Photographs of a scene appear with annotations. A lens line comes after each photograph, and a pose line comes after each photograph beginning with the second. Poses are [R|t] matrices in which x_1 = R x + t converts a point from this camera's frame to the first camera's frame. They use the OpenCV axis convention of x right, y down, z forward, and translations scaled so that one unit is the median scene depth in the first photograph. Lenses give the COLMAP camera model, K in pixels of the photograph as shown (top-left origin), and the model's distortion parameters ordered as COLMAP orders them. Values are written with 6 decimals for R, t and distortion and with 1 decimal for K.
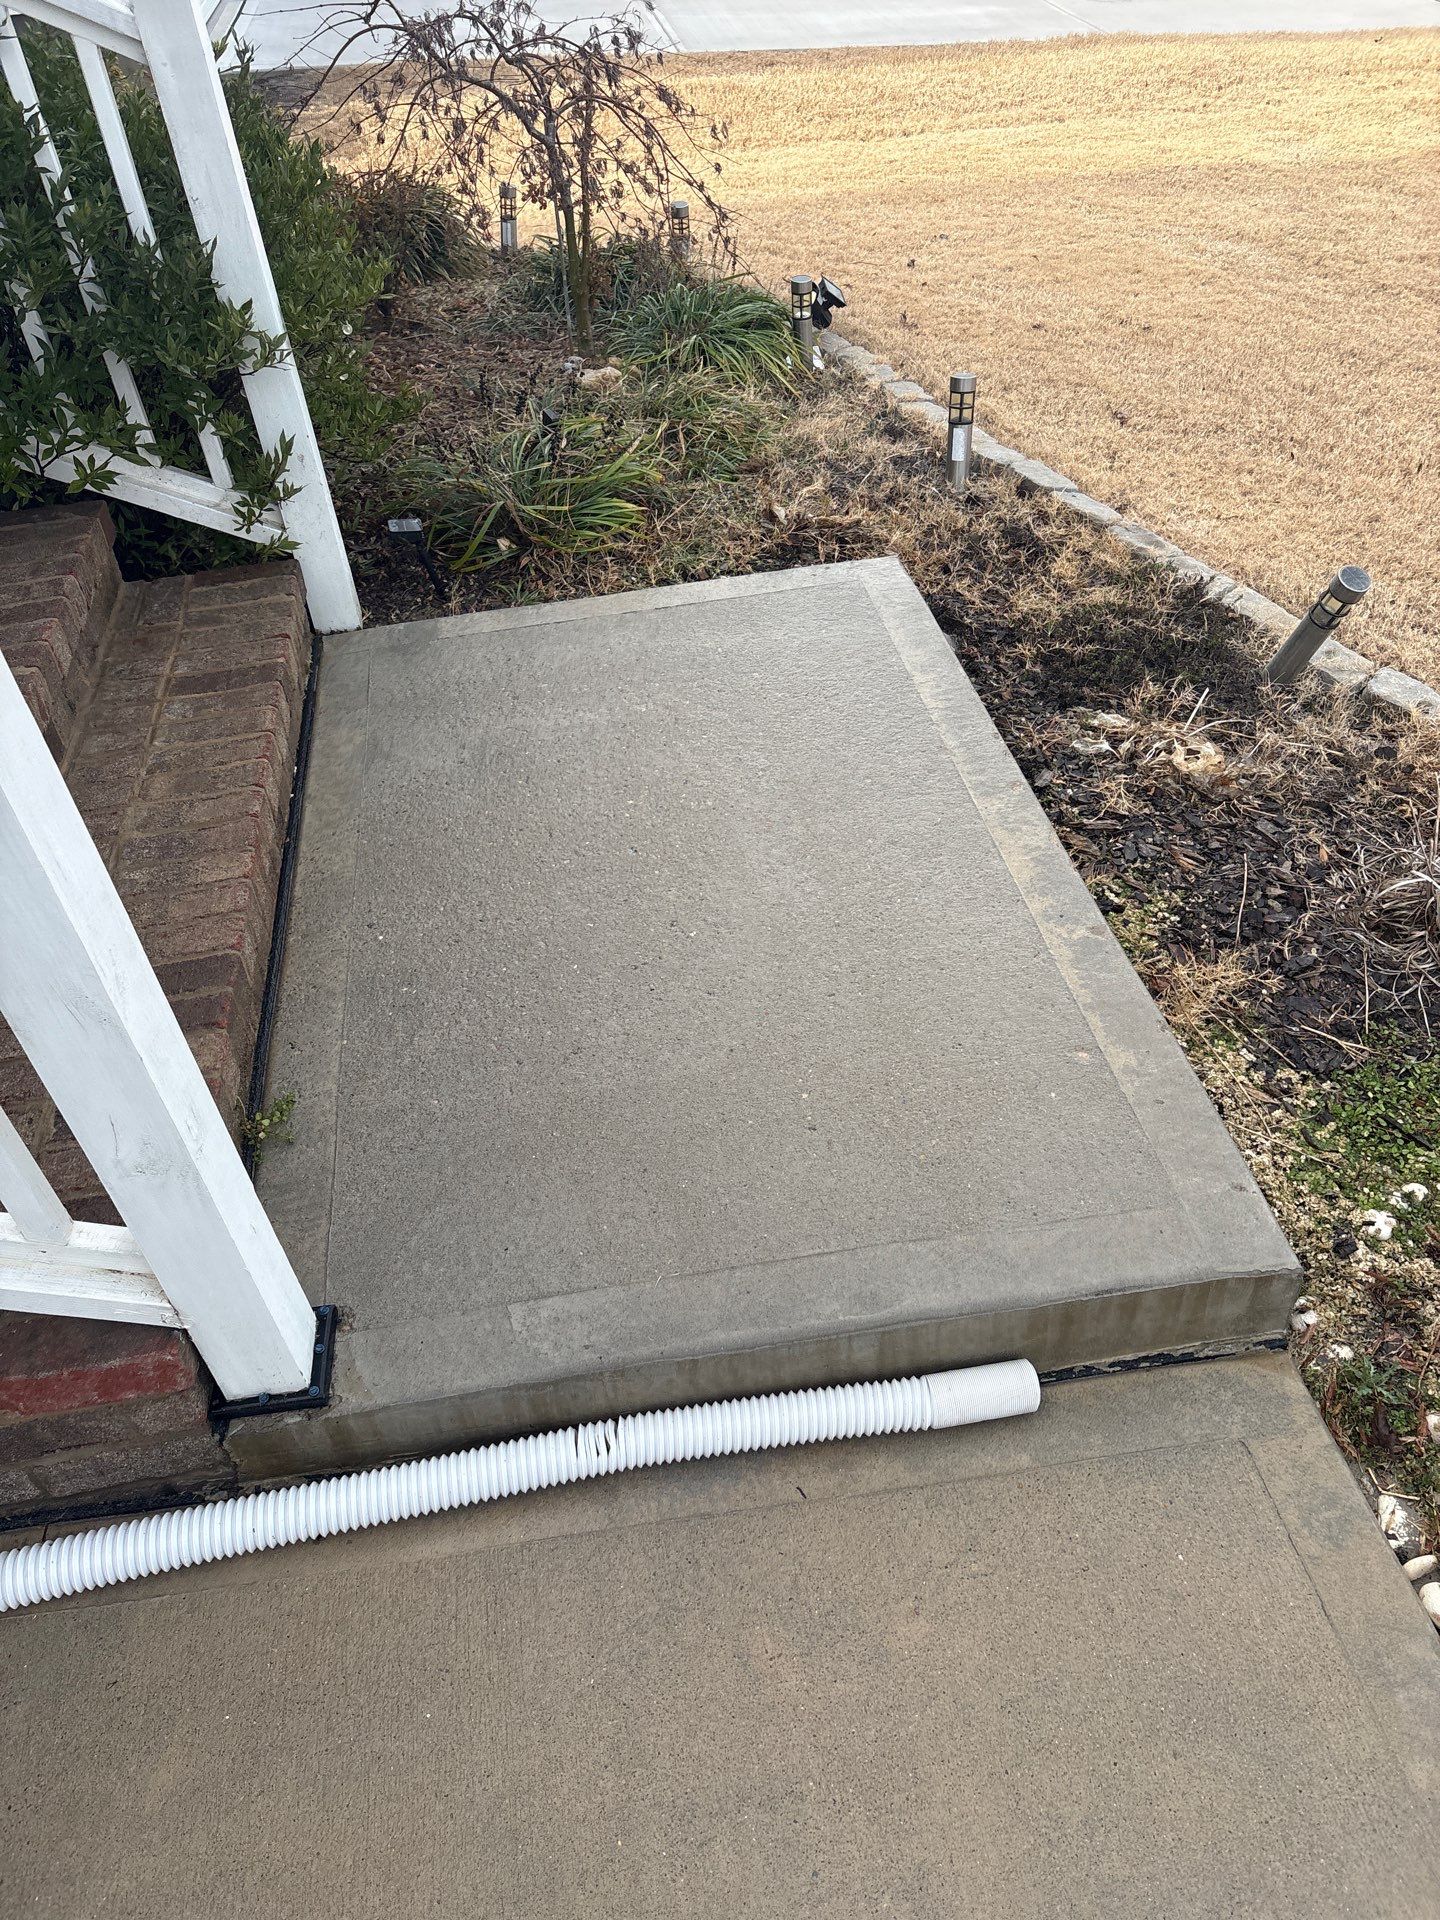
lens RADIAL K [[1458.7, 0, 729.5], [0, 1458.7, 997.4], [0, 0, 1]] dist [0.033794, -0.038407]
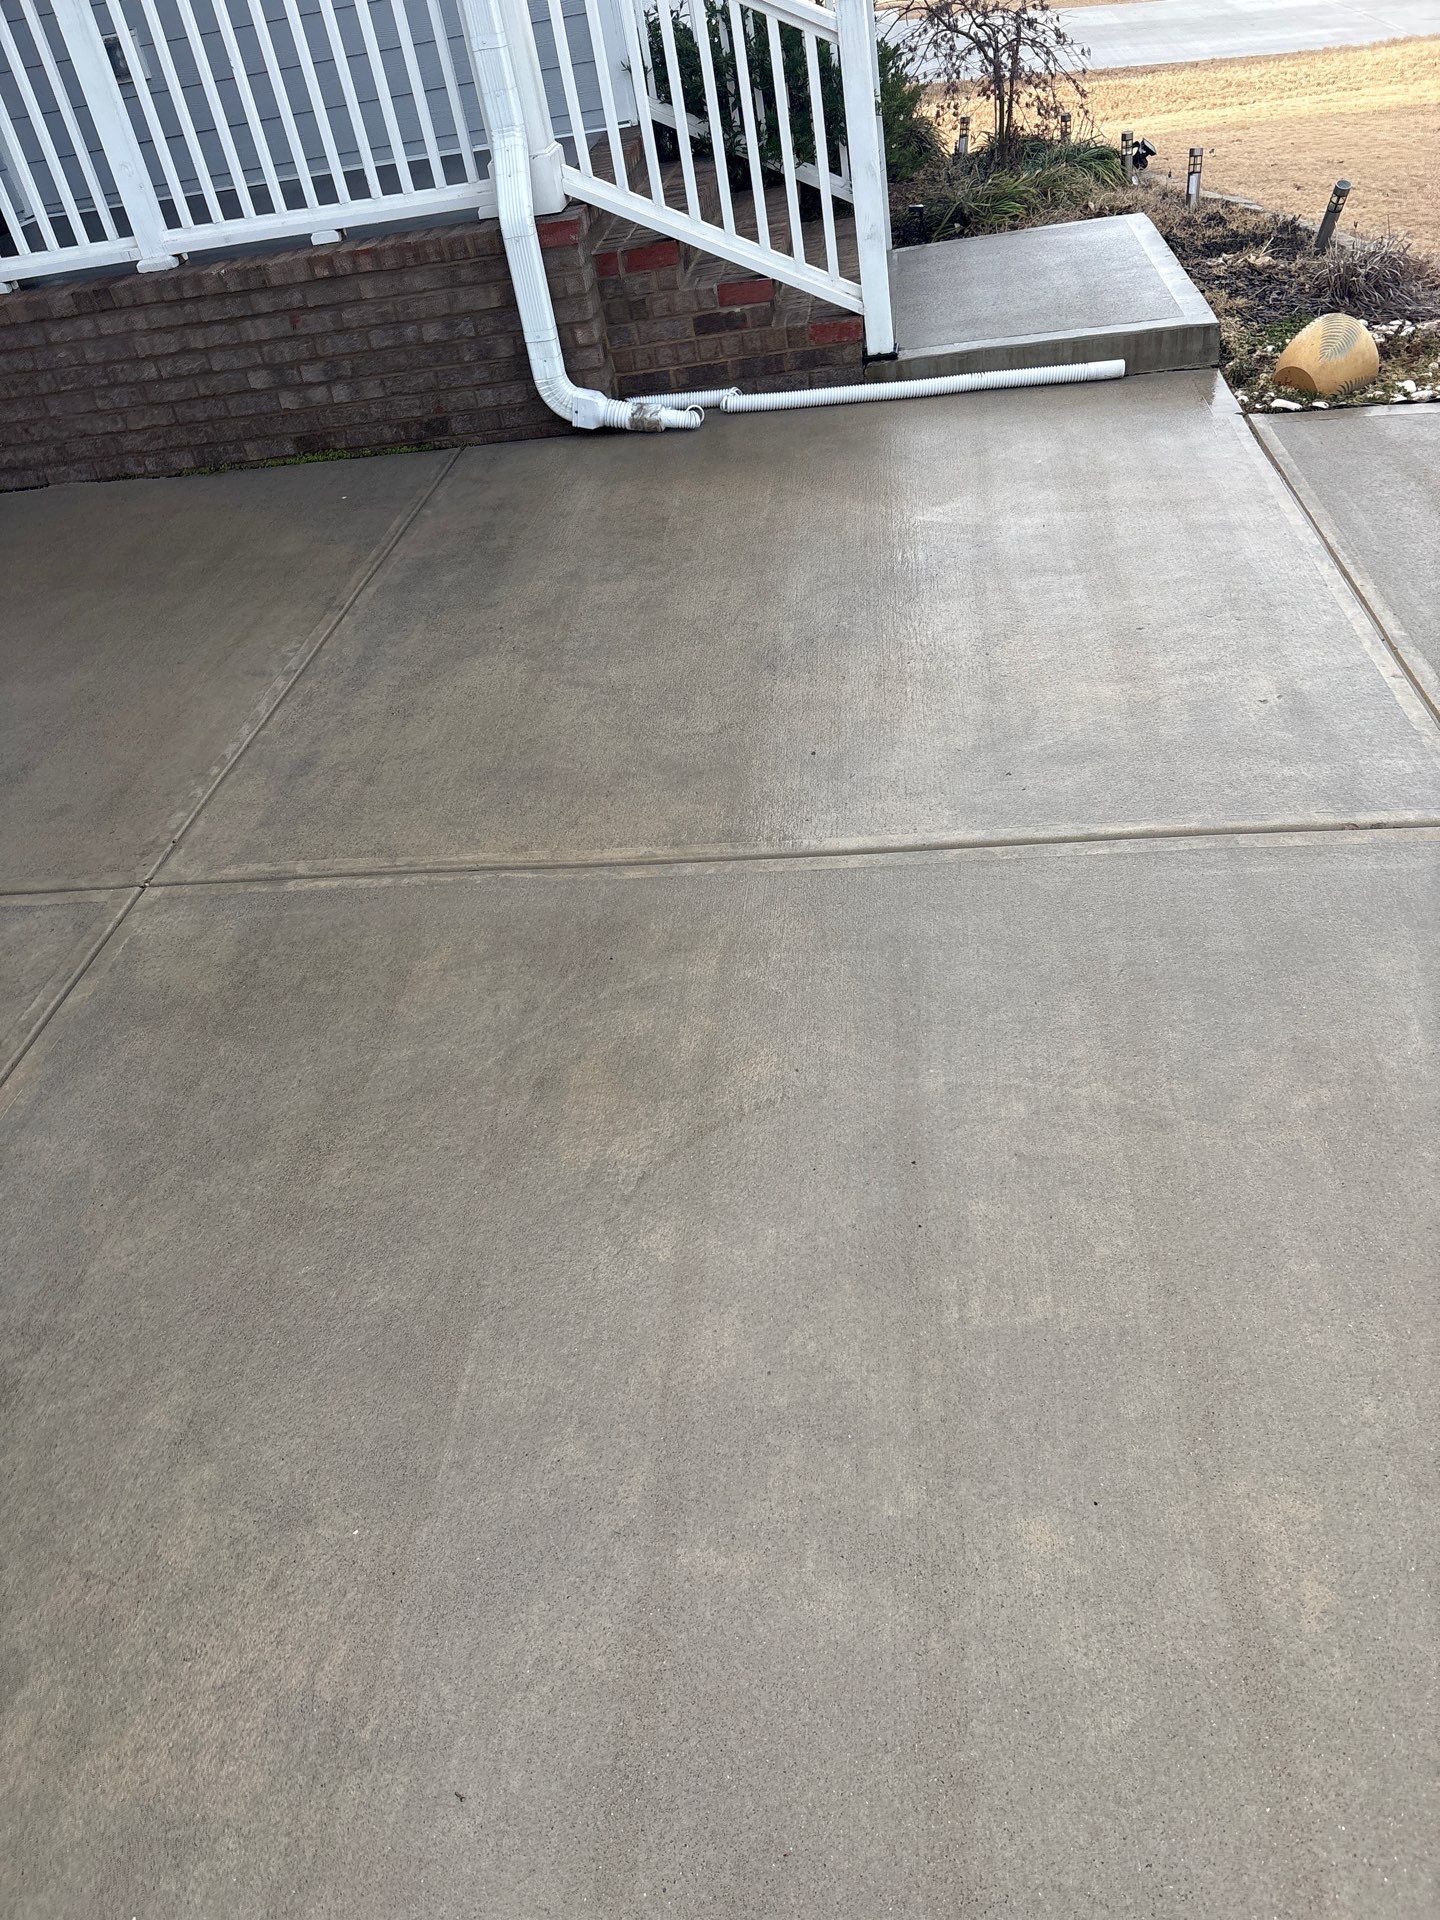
lens RADIAL K [[1366.4, 0, 720.0], [0, 1366.4, 960.0], [0, 0, 1]] dist [0.083826, -0.086372]
pose [[0.963127, 0.088678, -0.254014, 0.120056], [-0.100764, 0.994296, -0.034945, 0.835052], [0.249466, 0.059252, 0.966569, -0.959088]]
